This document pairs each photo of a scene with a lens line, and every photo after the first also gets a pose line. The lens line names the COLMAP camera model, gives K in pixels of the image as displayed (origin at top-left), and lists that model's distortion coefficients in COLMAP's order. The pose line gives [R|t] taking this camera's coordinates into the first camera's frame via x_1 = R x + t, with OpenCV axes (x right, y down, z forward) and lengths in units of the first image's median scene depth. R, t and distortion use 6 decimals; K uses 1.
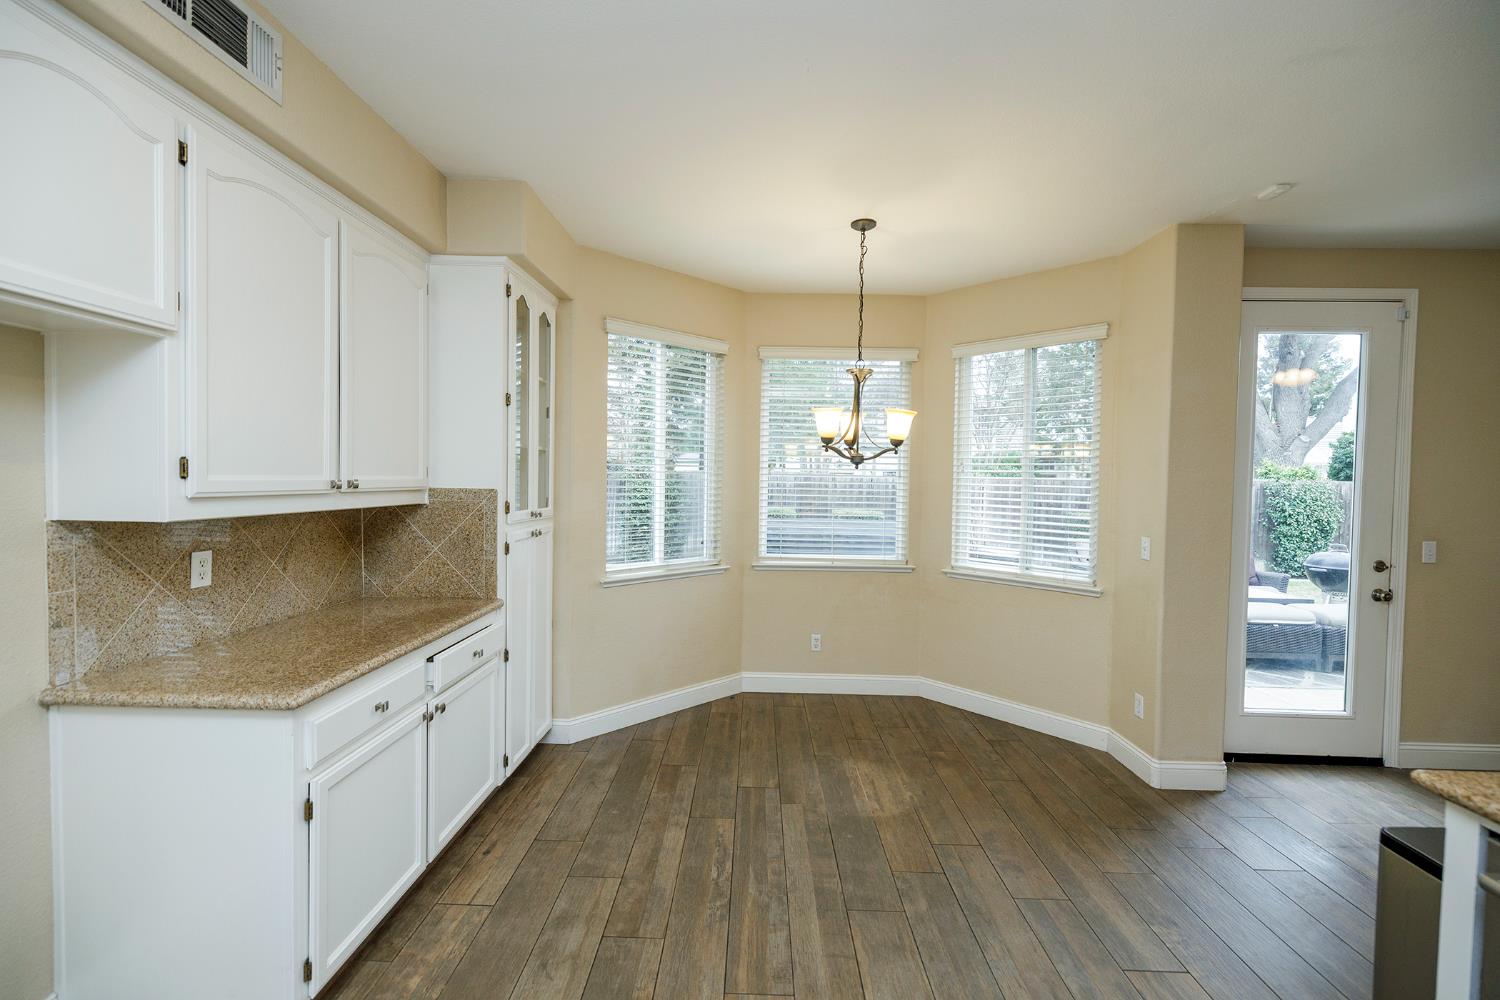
lens RADIAL K [[626.8, 0, 745.6], [0, 626.8, 493.4], [0, 0, 1]] dist [0.000480, -0.000262]
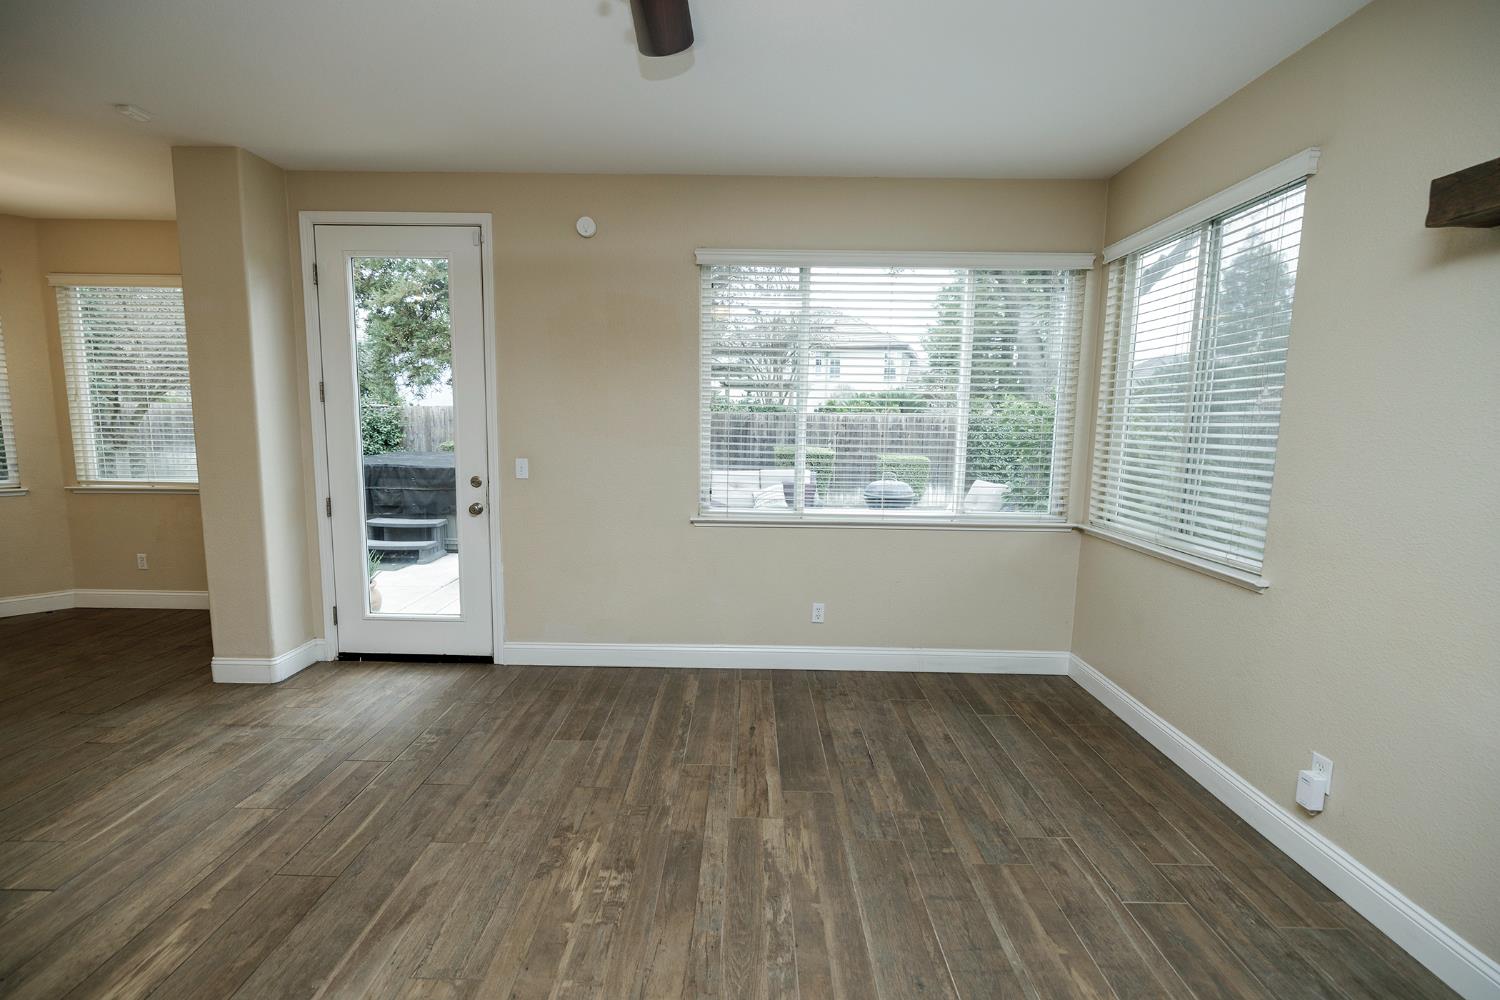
lens RADIAL K [[626.8, 0, 744.5], [0, 626.8, 496.3], [0, 0, 1]] dist [0.000480, -0.000262]
pose [[0.999856, -0.005540, 0.016052, 1.572592], [0.003998, 0.995514, 0.094534, 0.044732], [-0.016504, -0.094456, 0.995392, -0.082461]]
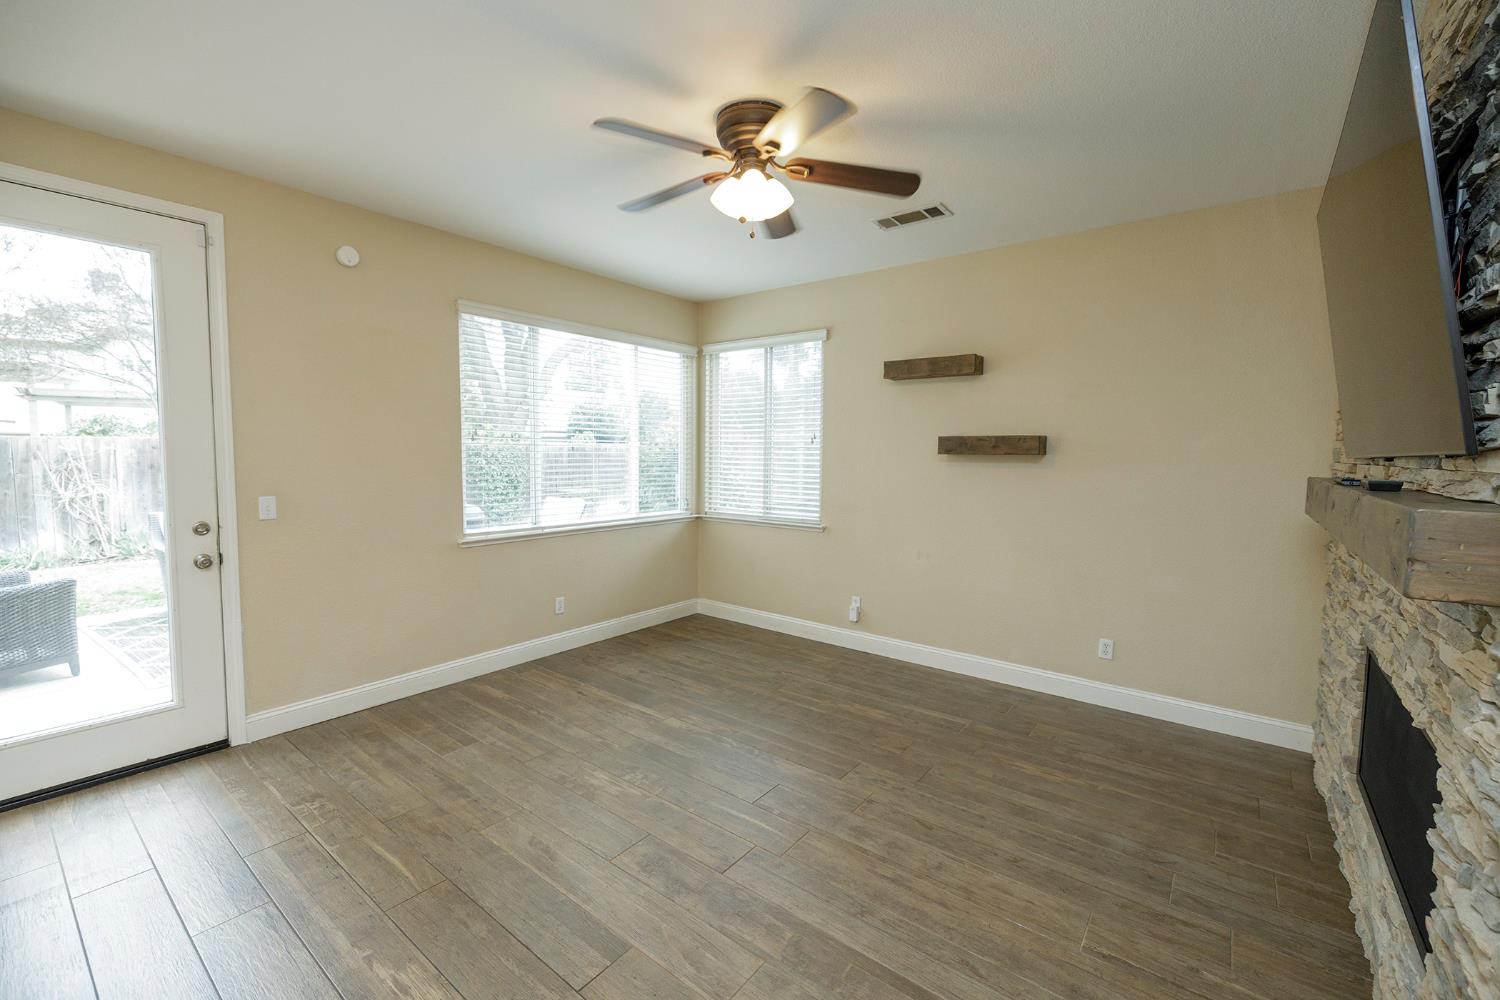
lens RADIAL K [[626.8, 0, 739.0], [0, 626.8, 496.2], [0, 0, 1]] dist [0.000480, -0.000262]
pose [[0.601953, -0.069934, 0.795463, 0.833301], [0.022470, 0.997247, 0.070671, 0.028239], [-0.798215, -0.024667, 0.601867, -0.136971]]
